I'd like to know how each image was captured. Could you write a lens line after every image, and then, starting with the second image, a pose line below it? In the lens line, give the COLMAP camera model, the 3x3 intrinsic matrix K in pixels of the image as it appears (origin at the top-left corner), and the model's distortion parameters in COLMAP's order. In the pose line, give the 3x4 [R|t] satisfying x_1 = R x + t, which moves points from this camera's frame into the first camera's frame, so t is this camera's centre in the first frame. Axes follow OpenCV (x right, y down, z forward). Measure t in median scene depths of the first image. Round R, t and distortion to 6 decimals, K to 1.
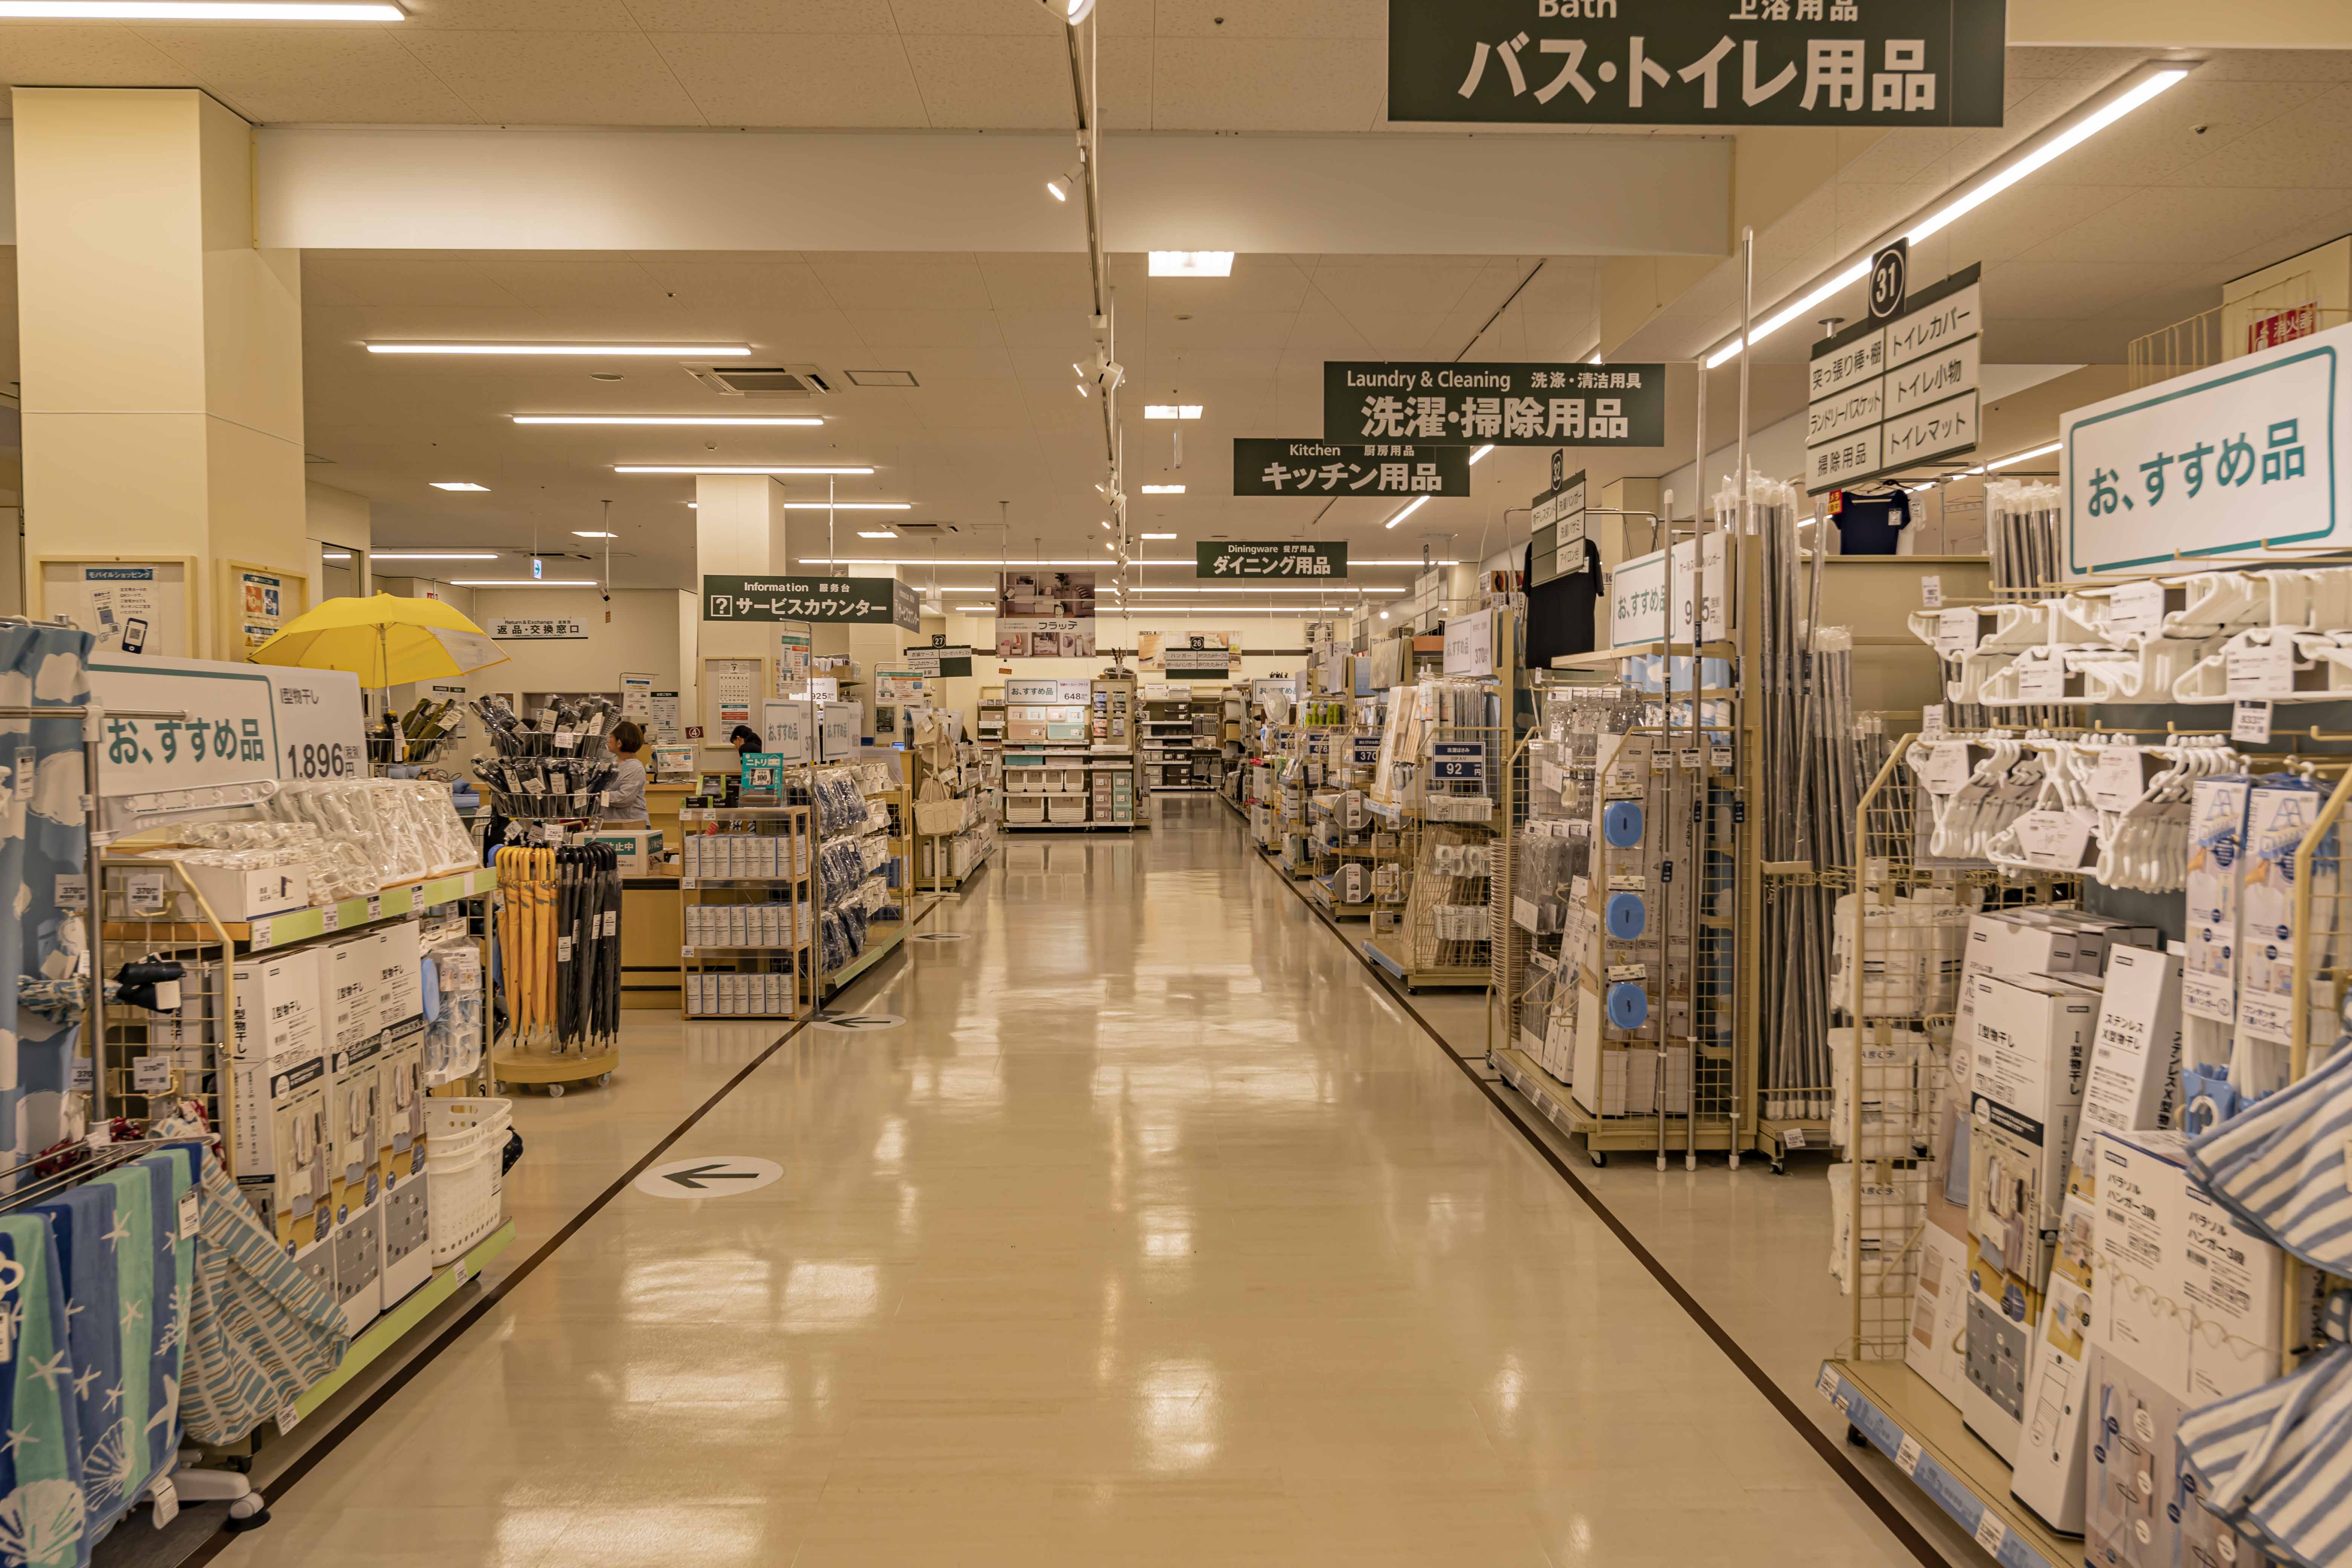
lens RADIAL K [[1535.4, 0, 1176.5], [0, 1535.4, 782.3], [0, 0, 1]] dist [-0.003115, 0.001498]
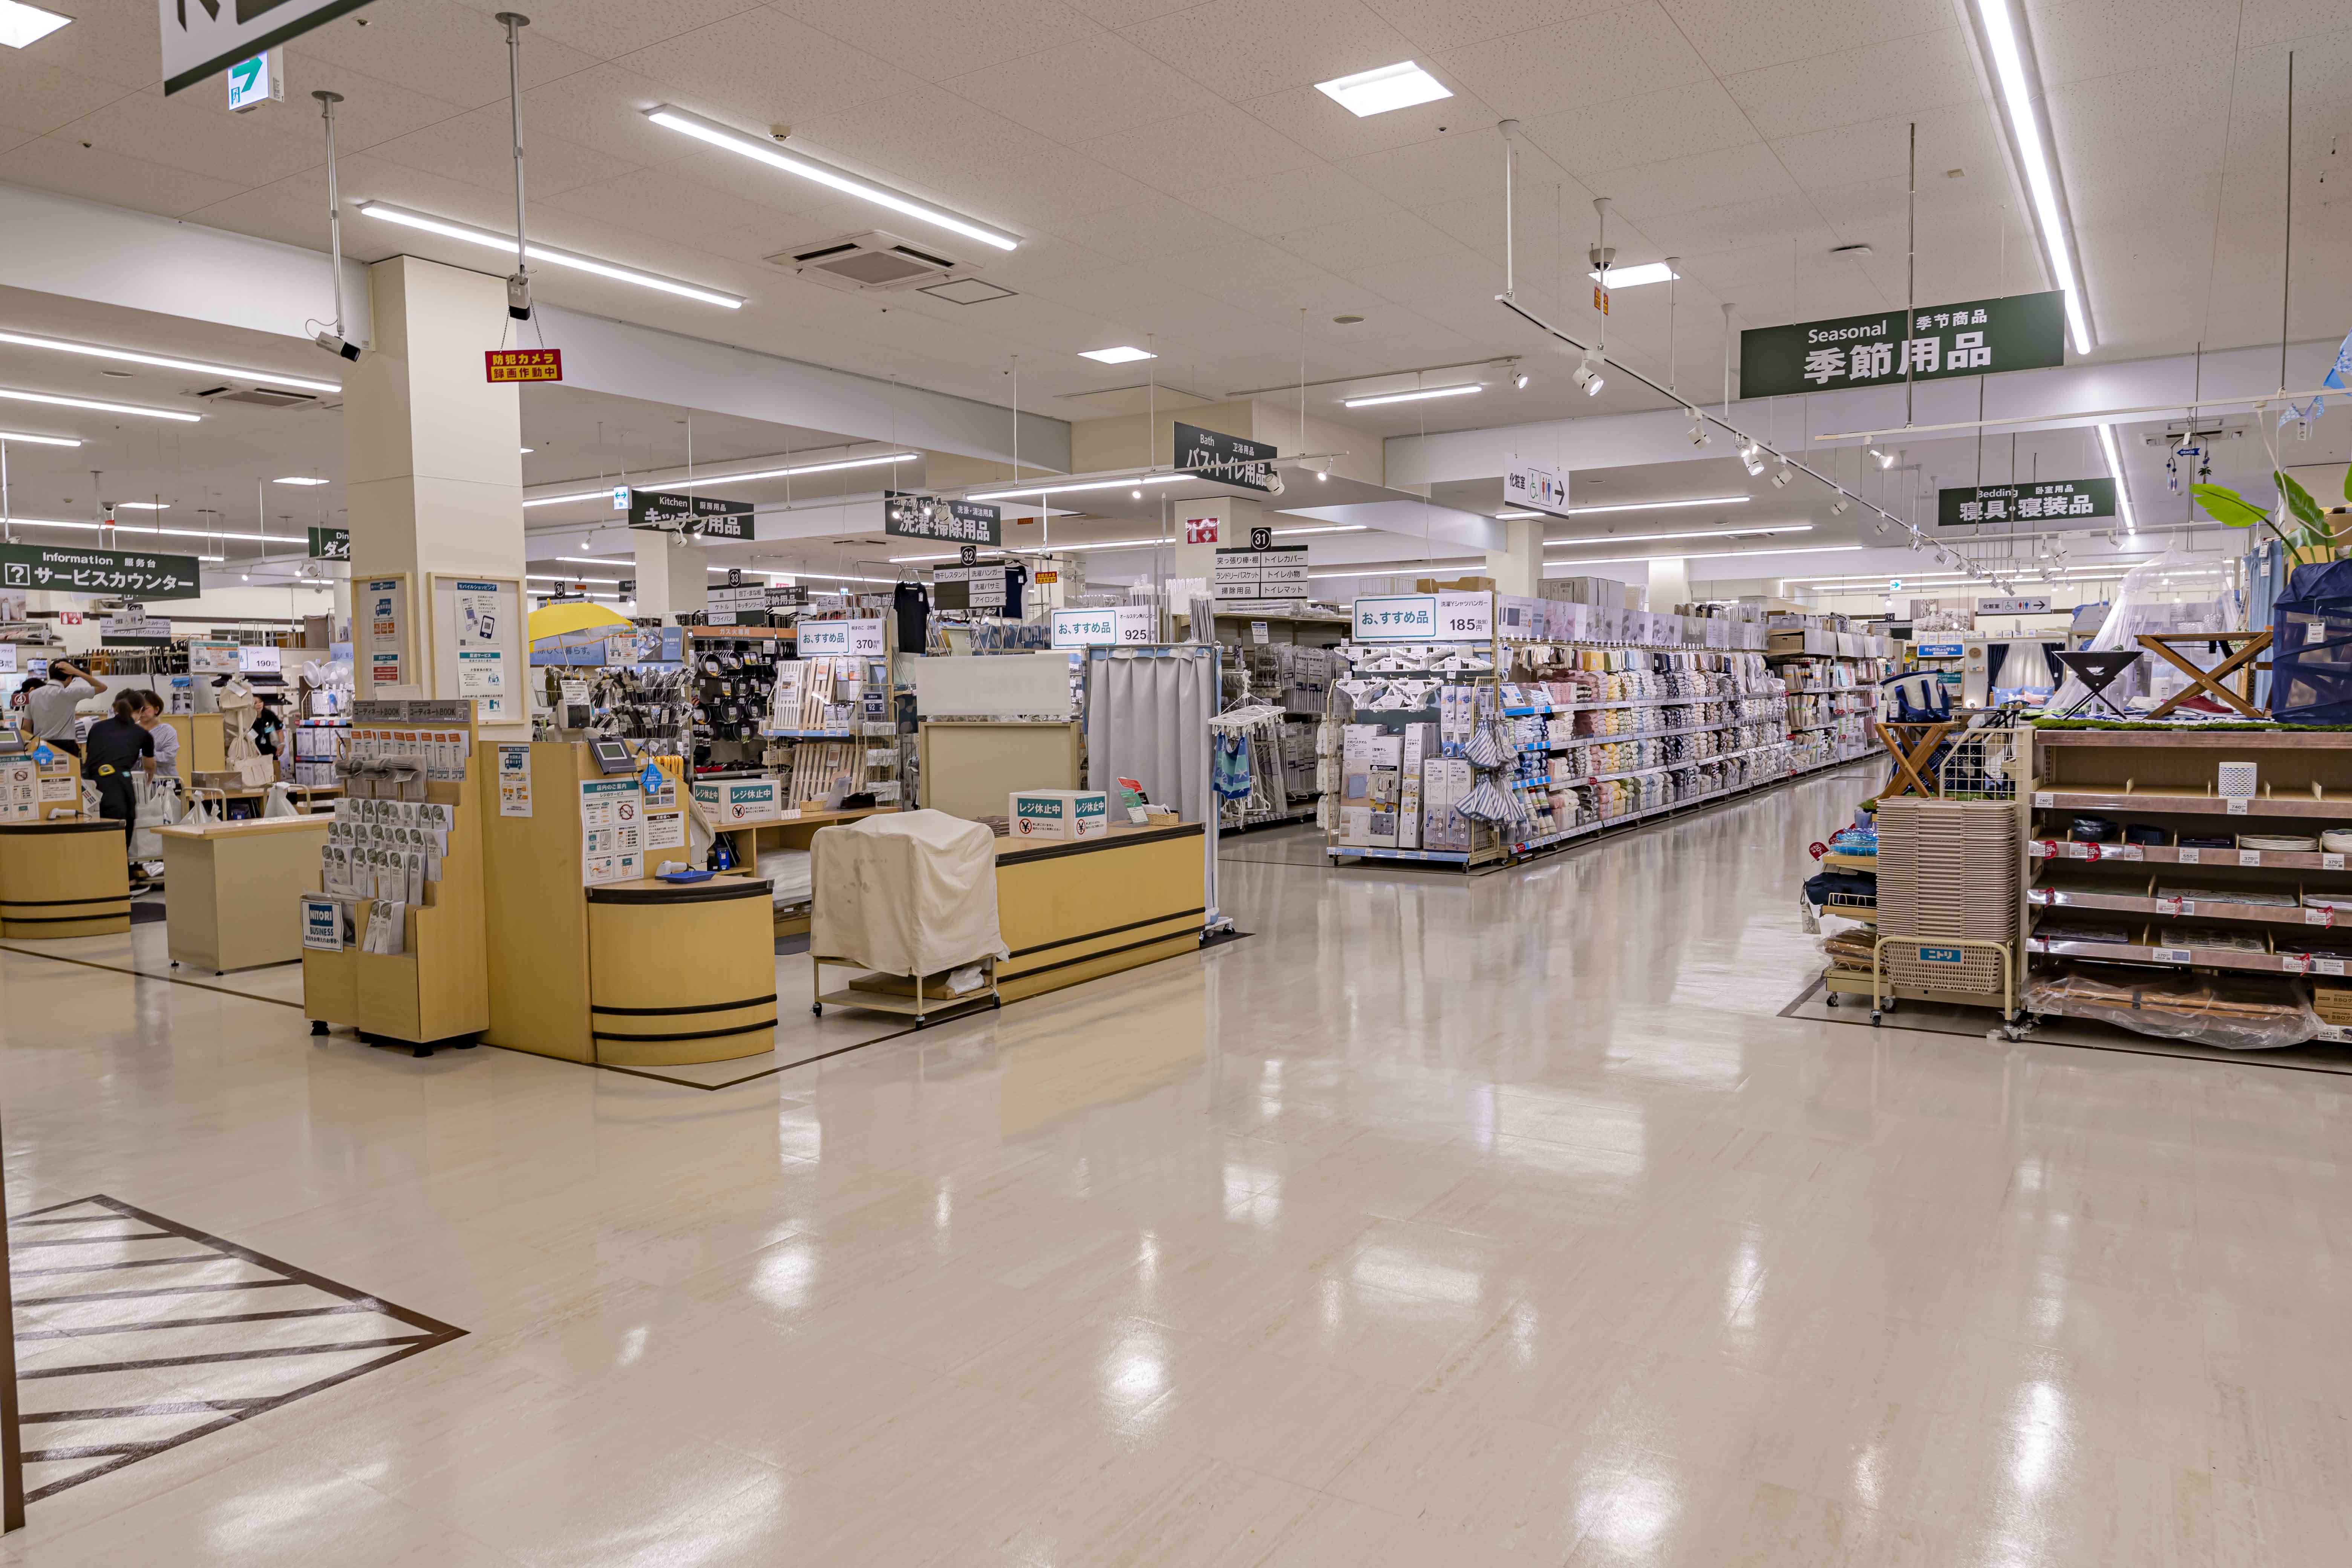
lens RADIAL K [[1535.4, 0, 1175.2], [0, 1535.4, 785.4], [0, 0, 1]] dist [-0.003115, 0.001498]
pose [[0.569742, -0.060195, 0.819616, -2.285474], [0.041443, 0.998149, 0.044498, 0.035873], [-0.820778, 0.008614, 0.571182, -0.672153]]
